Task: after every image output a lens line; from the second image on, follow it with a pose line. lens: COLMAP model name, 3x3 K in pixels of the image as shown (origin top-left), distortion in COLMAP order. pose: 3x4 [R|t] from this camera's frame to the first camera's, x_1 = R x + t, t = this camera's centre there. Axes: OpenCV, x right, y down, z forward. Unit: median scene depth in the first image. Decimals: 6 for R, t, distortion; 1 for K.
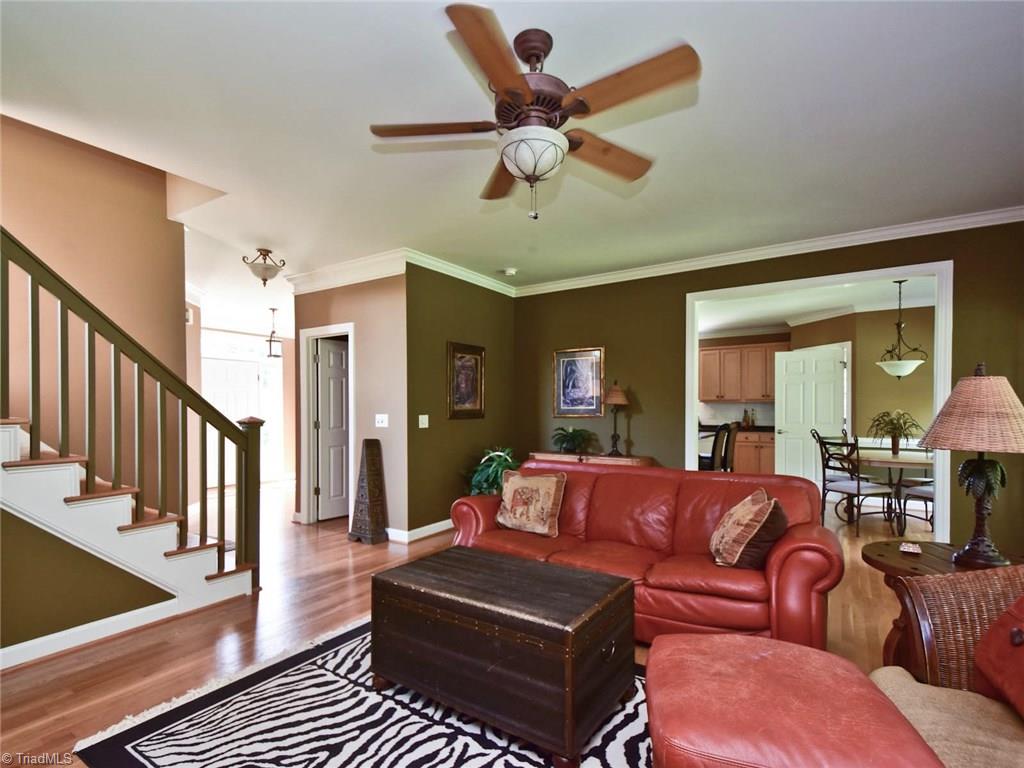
lens RADIAL K [[512.5, 0, 516.8], [0, 512.5, 409.5], [0, 0, 1]] dist [0.020295, -0.001103]
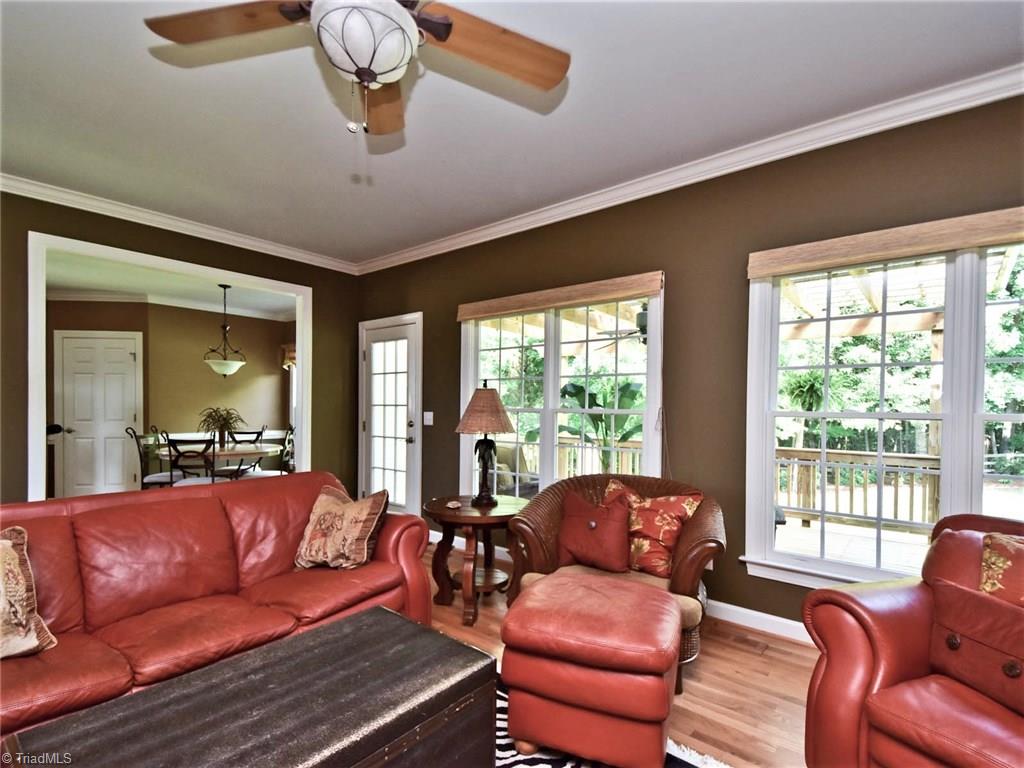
lens RADIAL K [[506.9, 0, 515.0], [0, 506.9, 400.5], [0, 0, 1]] dist [0.026328, -0.000358]
pose [[0.100986, 0.011747, 0.994819, -0.627650], [-0.005717, 0.999921, -0.011227, -0.005250], [-0.994871, -0.004554, 0.101045, 0.710286]]
